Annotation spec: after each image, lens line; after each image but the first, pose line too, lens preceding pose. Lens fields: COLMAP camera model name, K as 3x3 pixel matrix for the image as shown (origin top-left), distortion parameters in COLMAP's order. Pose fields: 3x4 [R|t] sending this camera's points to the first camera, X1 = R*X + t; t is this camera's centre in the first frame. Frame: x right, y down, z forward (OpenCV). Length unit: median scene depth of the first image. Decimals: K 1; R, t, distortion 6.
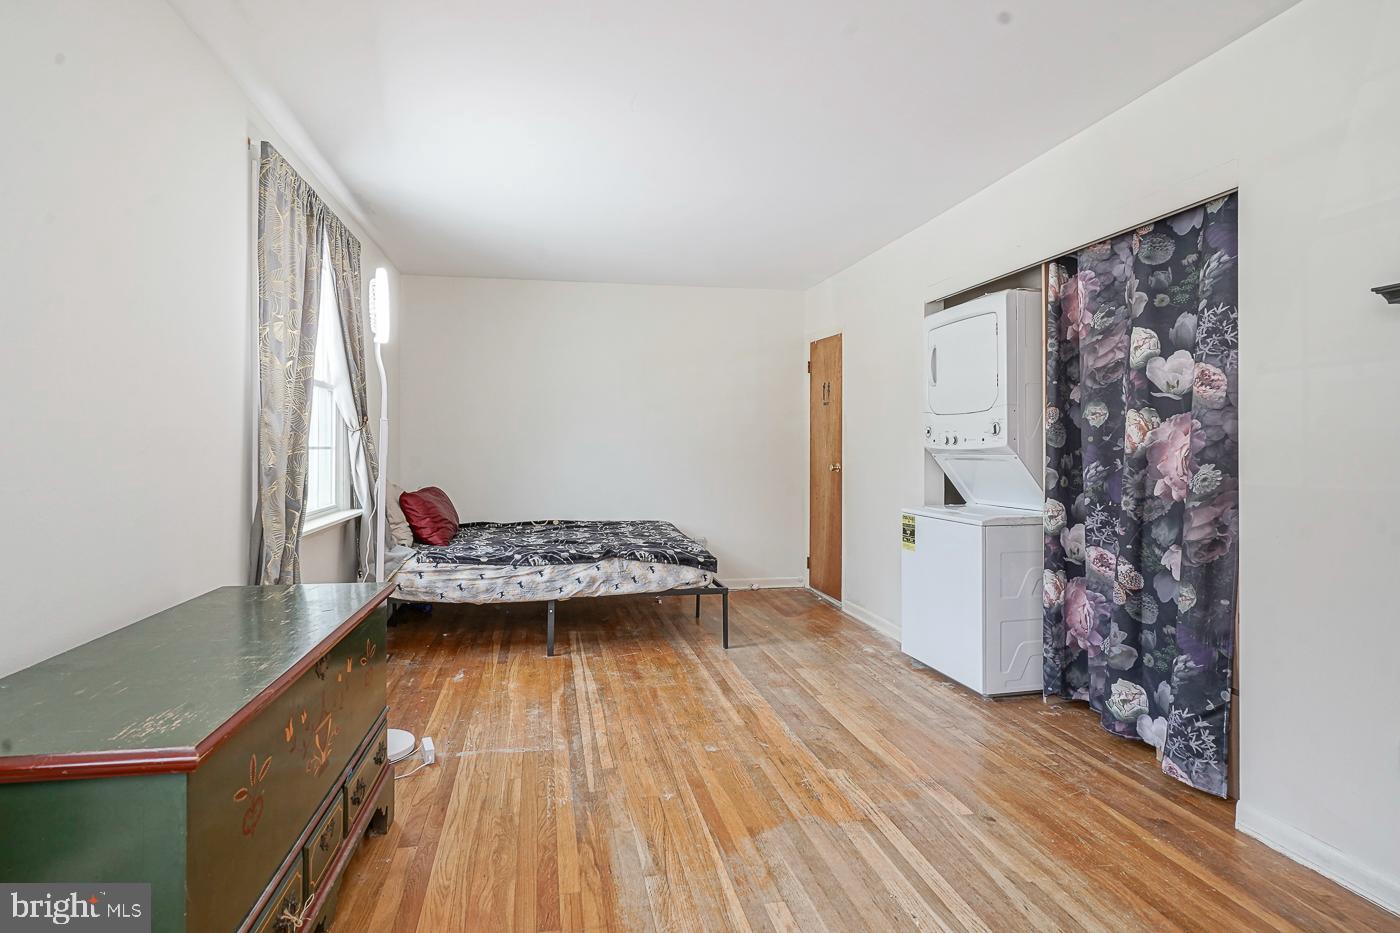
lens RADIAL K [[708.5, 0, 694.5], [0, 708.5, 456.0], [0, 0, 1]] dist [-0.008086, 0.005428]
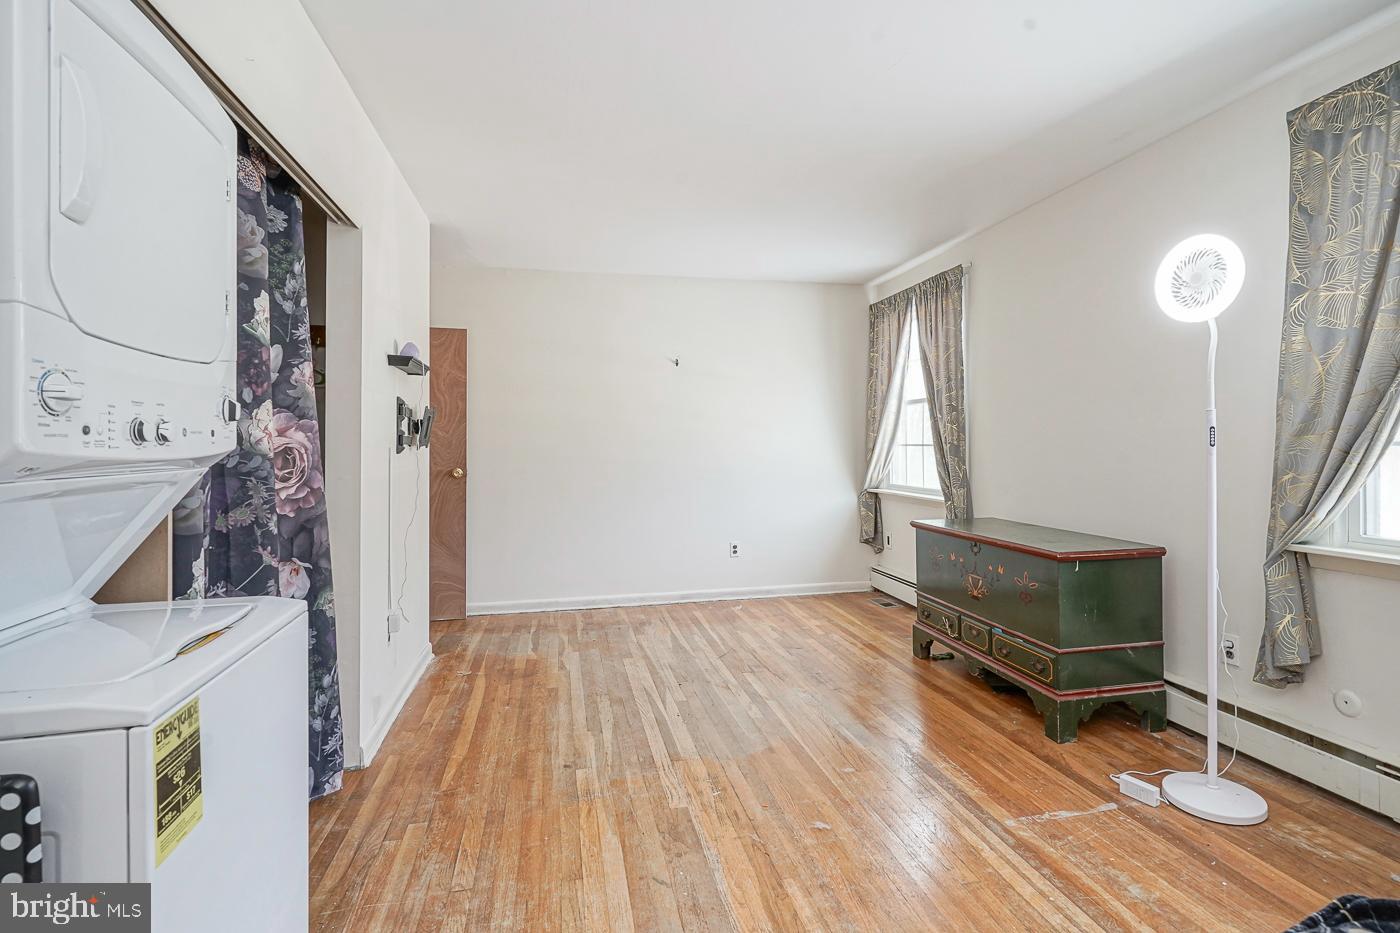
lens RADIAL K [[708.5, 0, 705.4], [0, 708.5, 455.1], [0, 0, 1]] dist [-0.008086, 0.005428]
pose [[-0.999932, 0.005381, 0.010327, 0.157221], [0.005653, 0.999631, 0.026583, -0.028040], [-0.010180, 0.026640, -0.999593, 1.937706]]
